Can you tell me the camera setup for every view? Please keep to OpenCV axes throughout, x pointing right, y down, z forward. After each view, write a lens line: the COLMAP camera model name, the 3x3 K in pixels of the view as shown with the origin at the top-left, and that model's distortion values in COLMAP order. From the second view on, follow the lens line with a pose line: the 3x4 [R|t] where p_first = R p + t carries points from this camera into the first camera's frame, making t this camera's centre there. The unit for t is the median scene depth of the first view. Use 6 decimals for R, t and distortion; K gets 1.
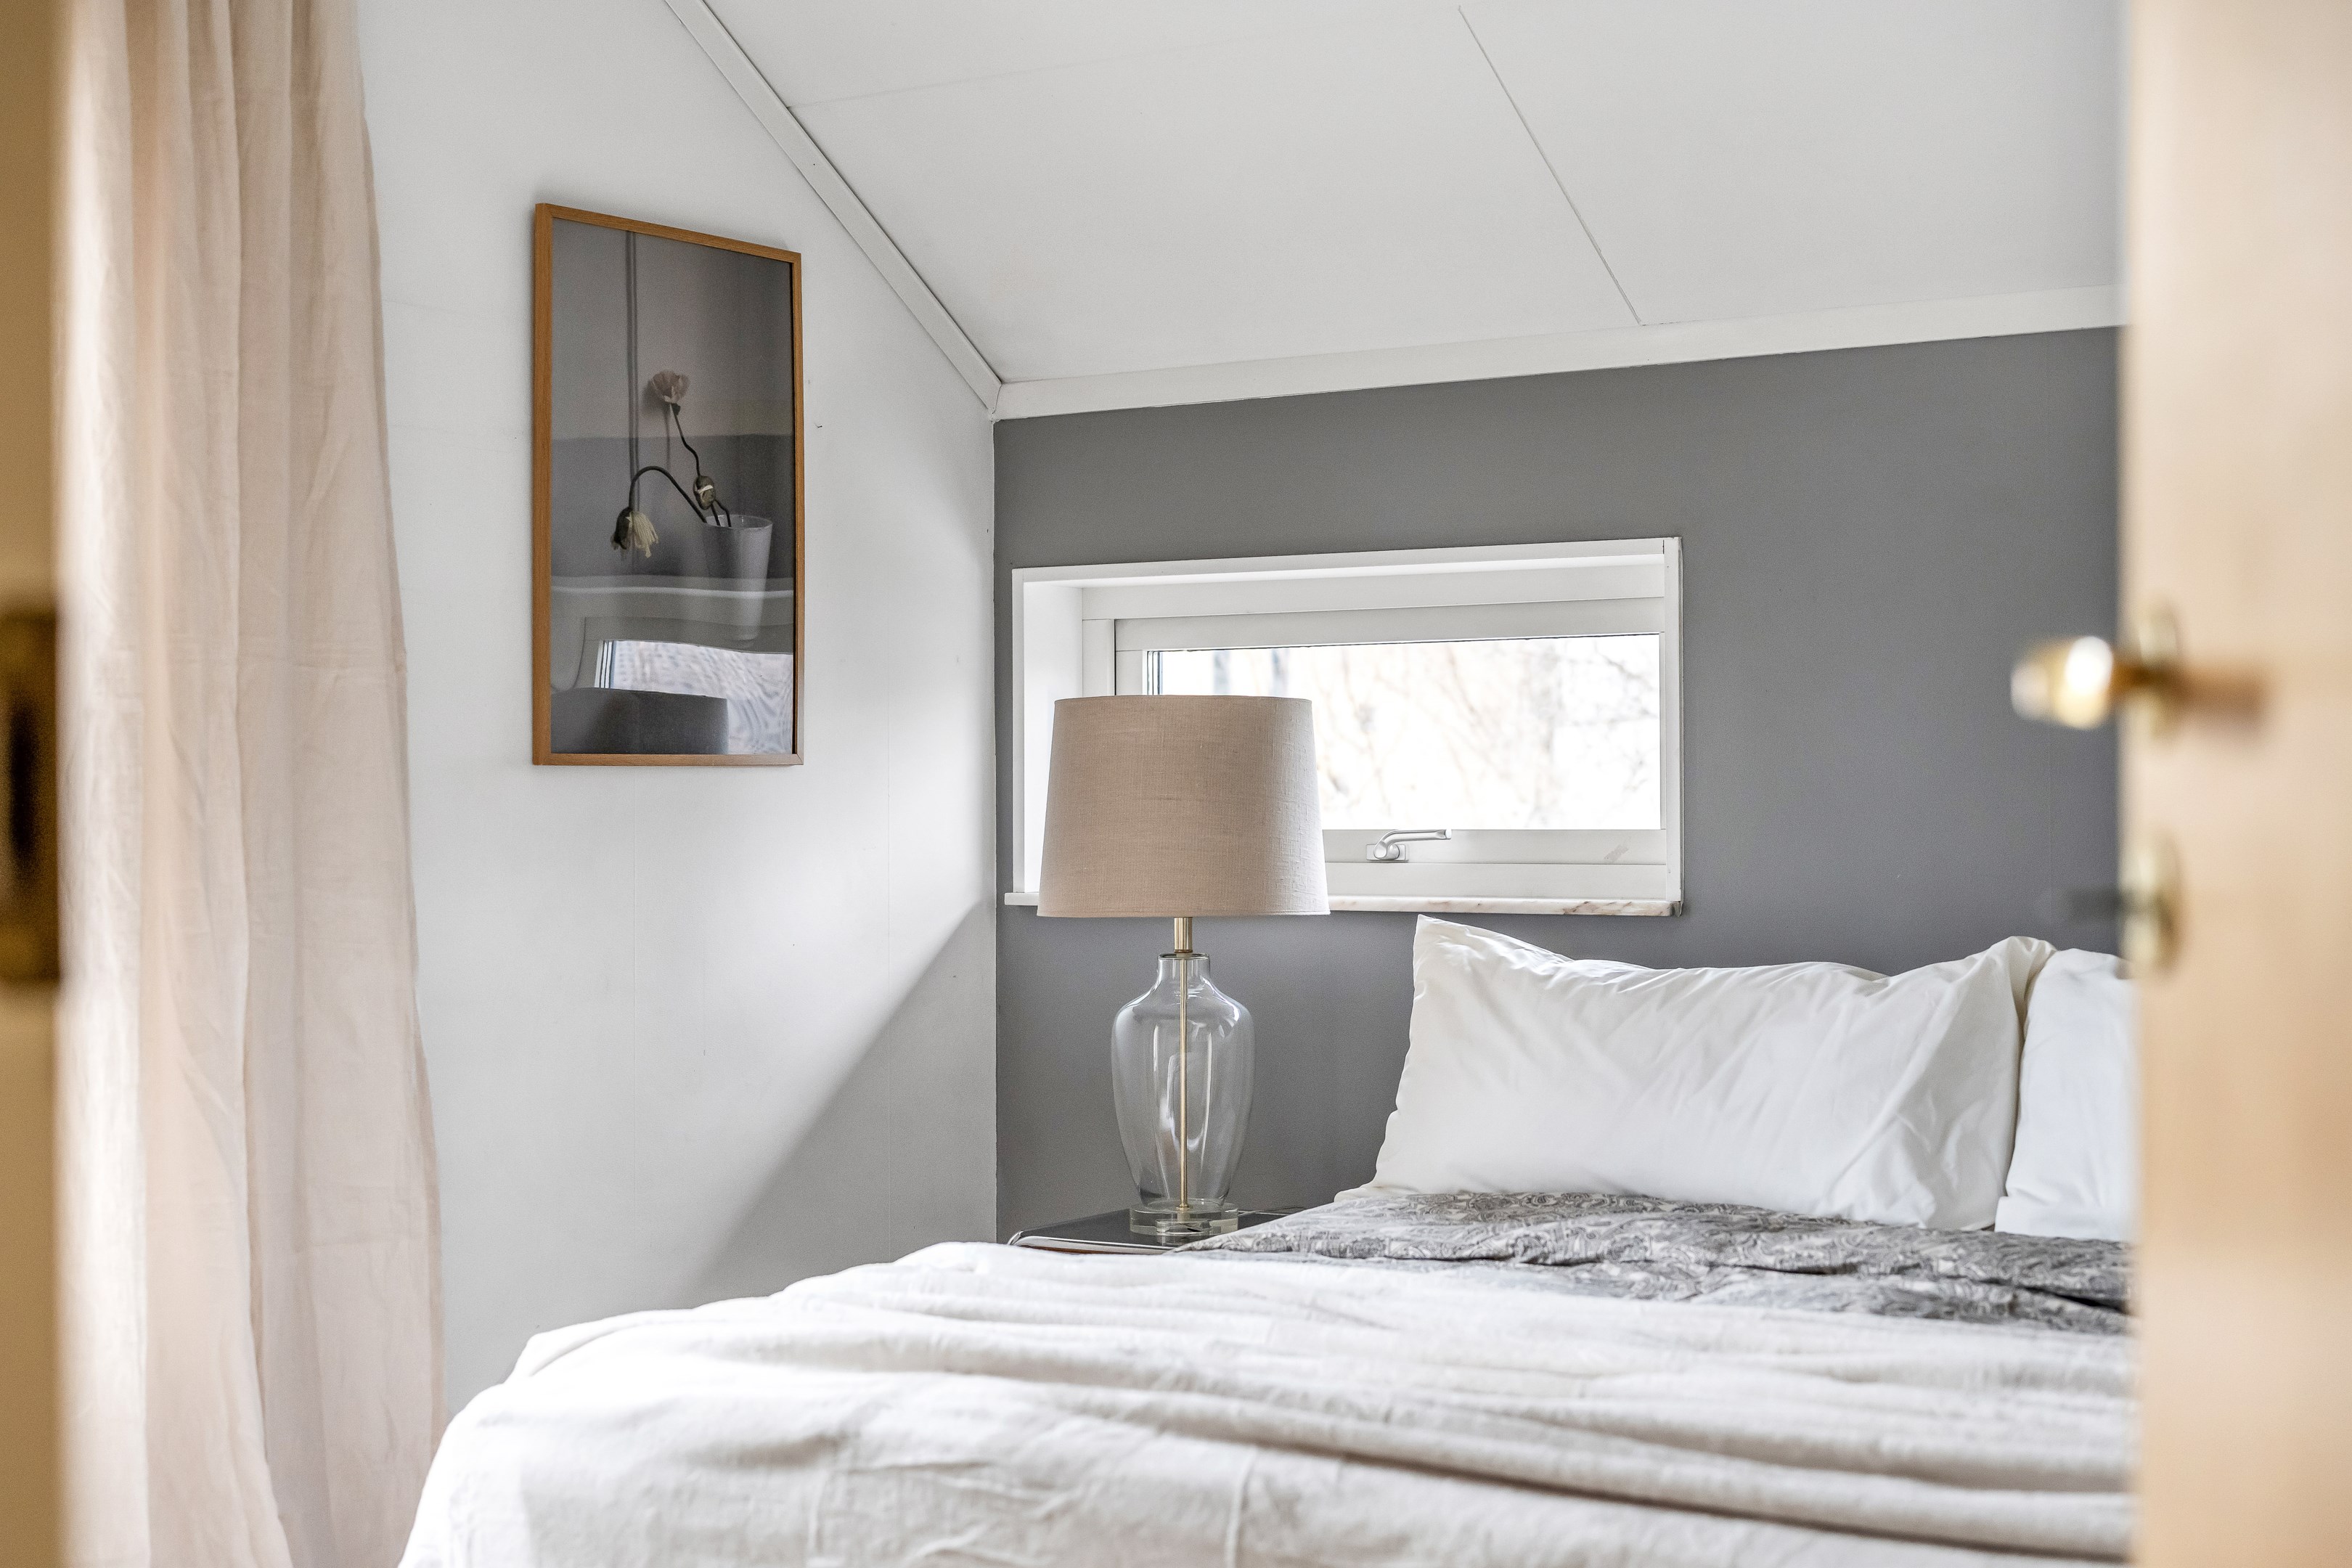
lens RADIAL K [[3367.5, 0, 1171.8], [0, 3367.5, 791.2], [0, 0, 1]] dist [0.003053, 0.000000]
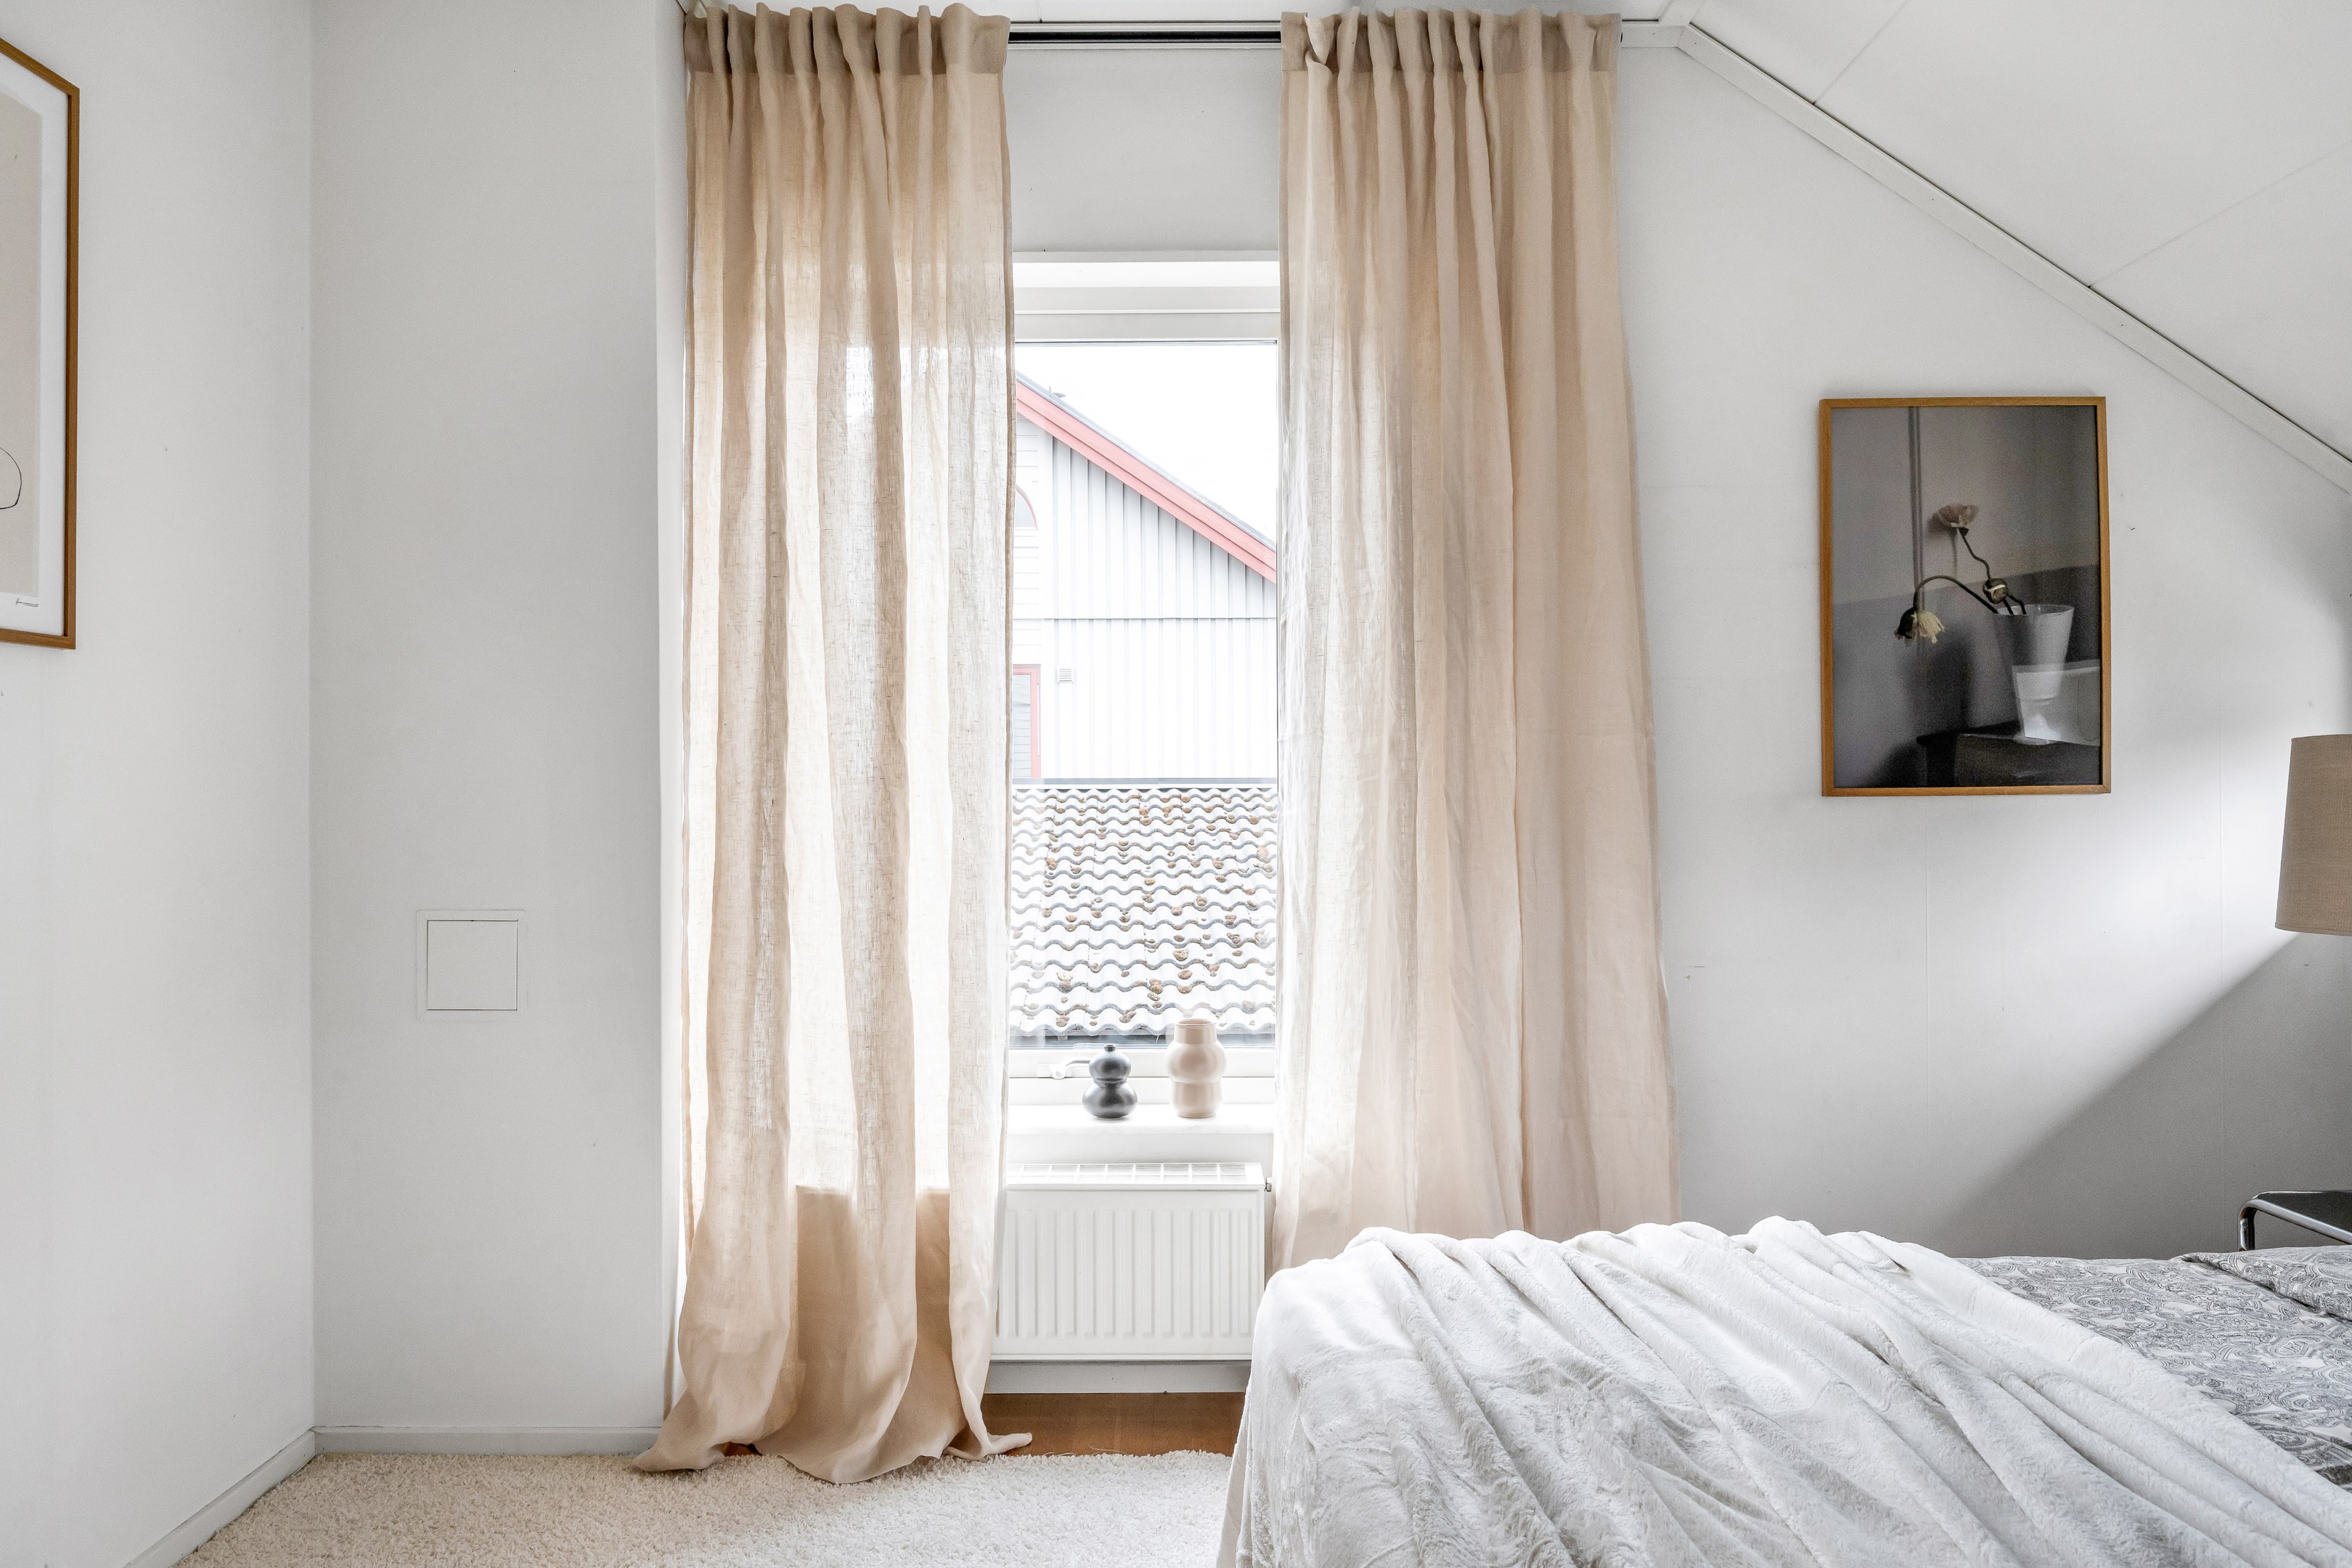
lens RADIAL K [[1564.1, 0, 1172.2], [0, 1564.1, 771.2], [0, 0, 1]] dist [-0.004165, -0.001322]
pose [[0.544742, -0.001577, -0.838602, 0.217722], [0.000569, 0.999999, -0.001511, -0.017902], [0.838604, 0.000346, 0.544742, 0.420861]]
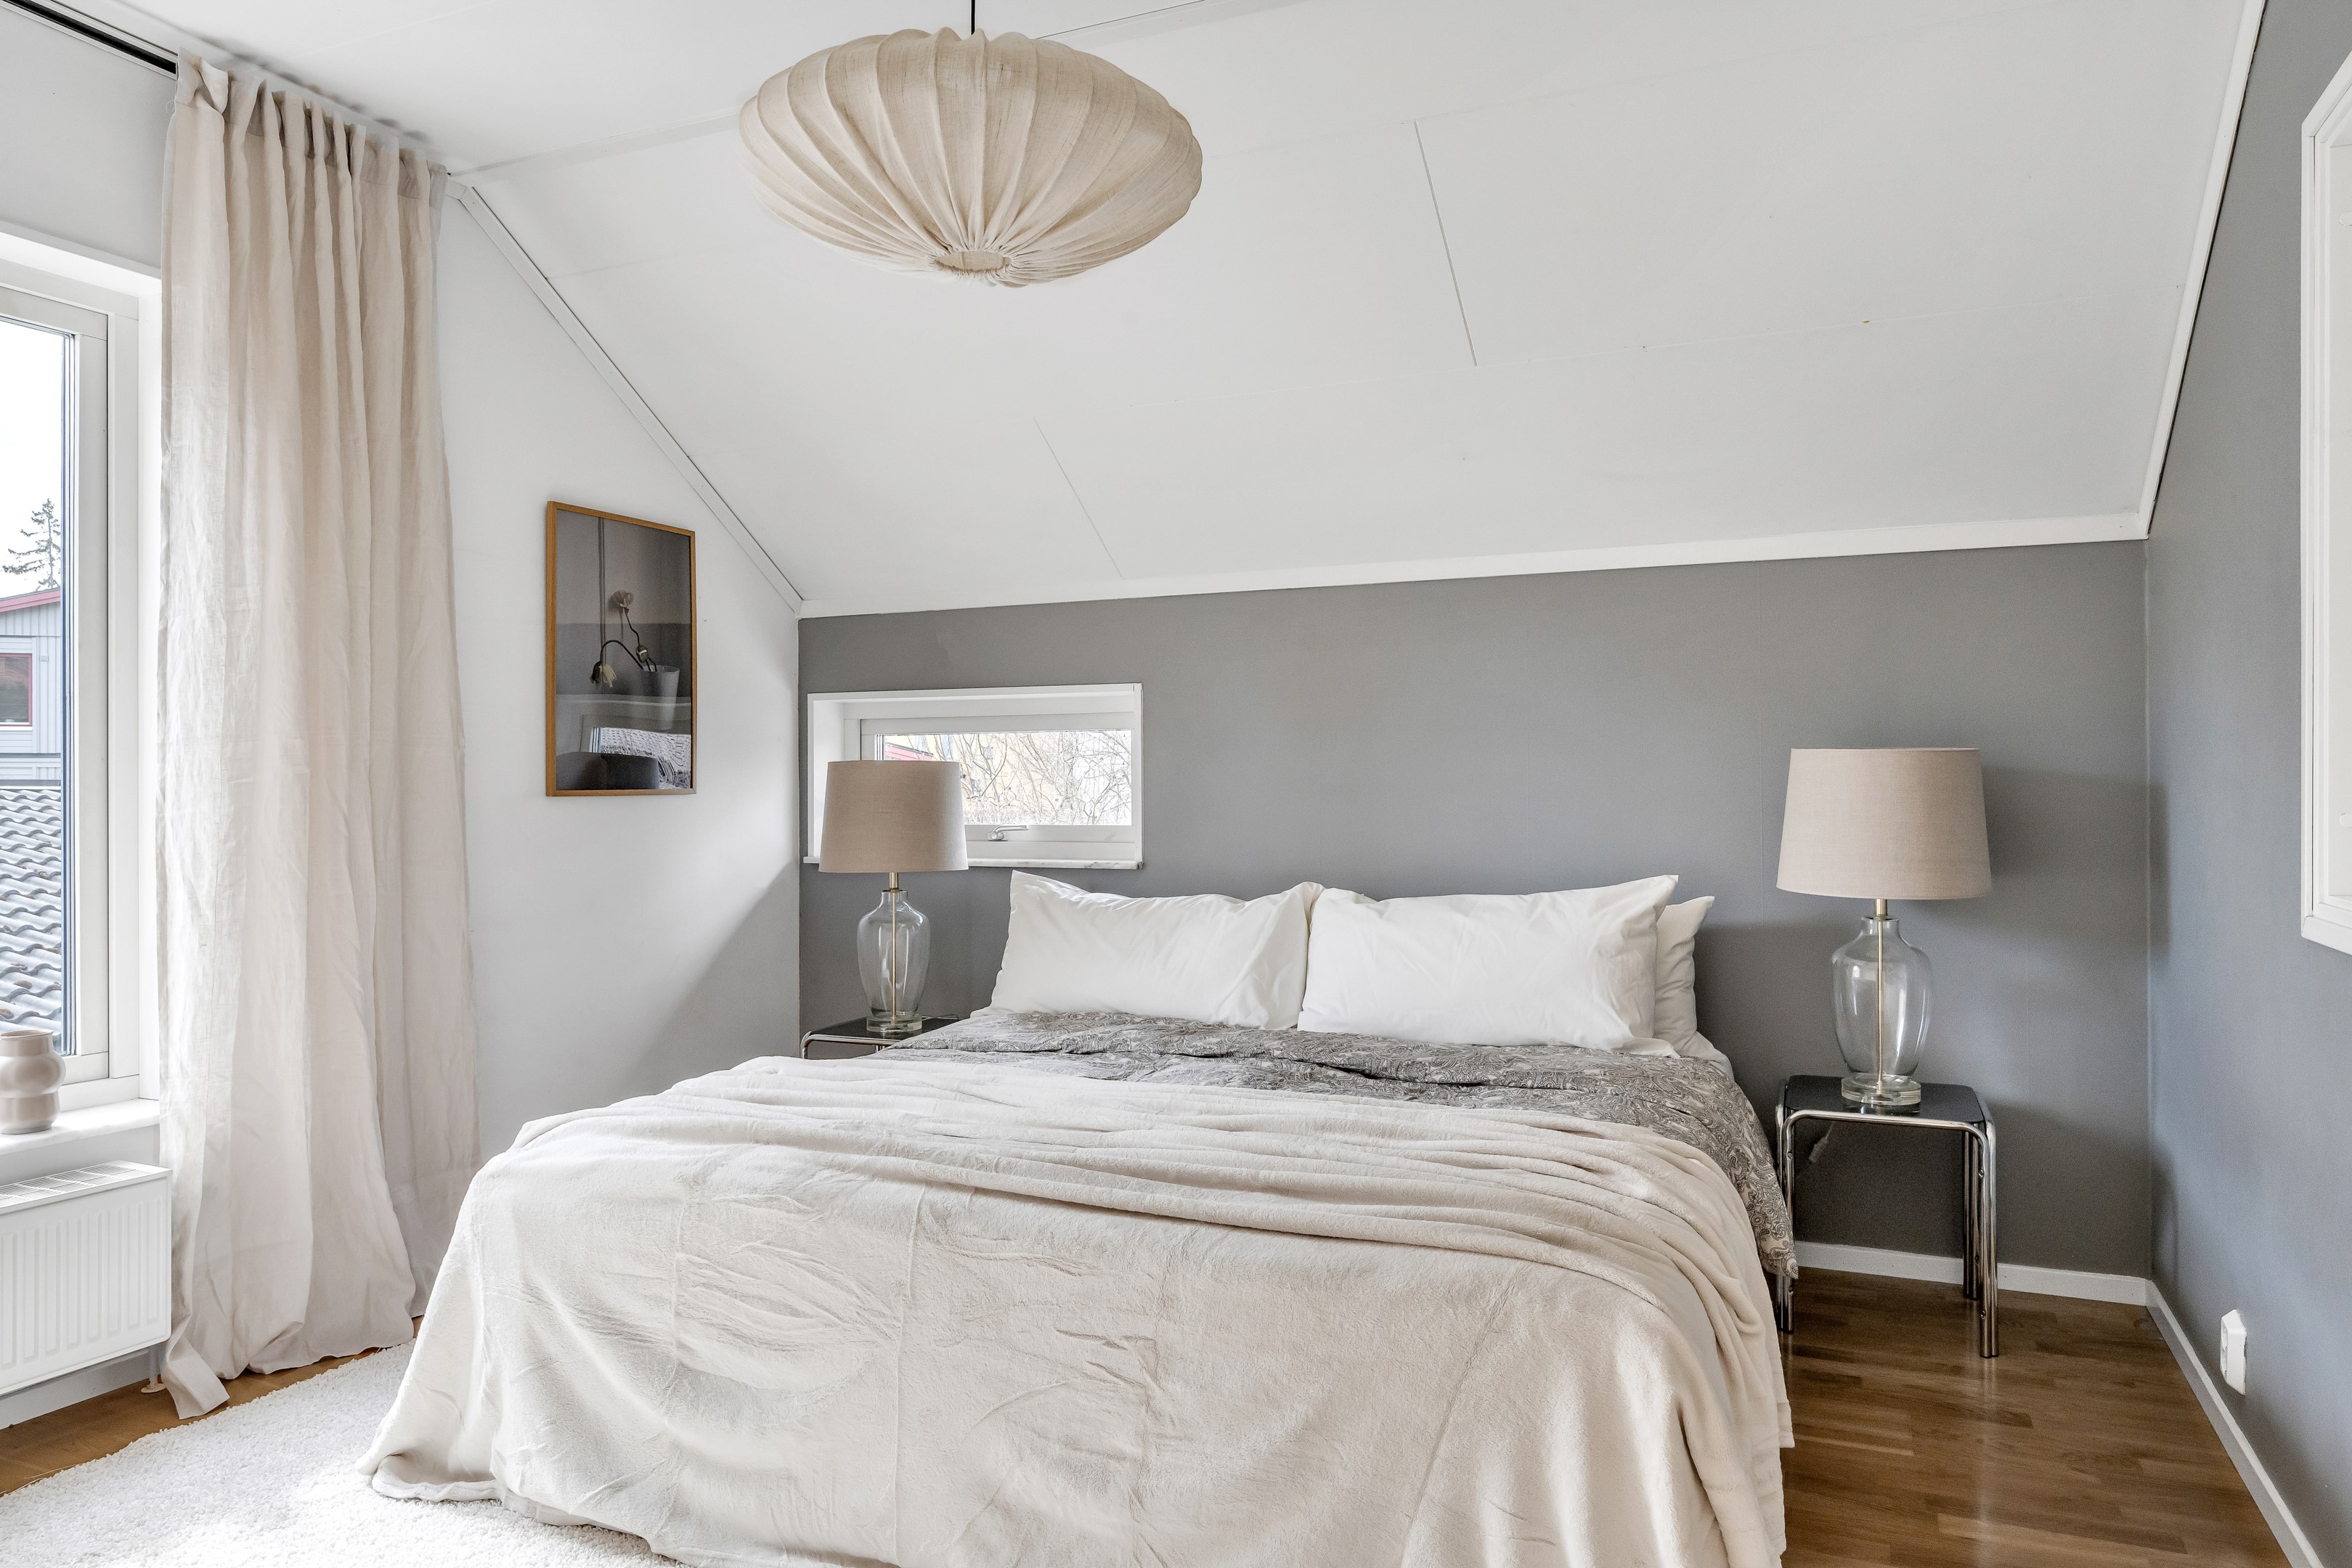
lens RADIAL K [[1556.5, 0, 1179.6], [0, 1556.5, 785.3], [0, 0, 1]] dist [-0.012027, -0.004805]
pose [[0.983798, 0.000916, 0.179281, 0.004927], [-0.000310, 0.999994, -0.003410, -0.011254], [-0.179283, 0.003300, 0.983792, 0.074981]]
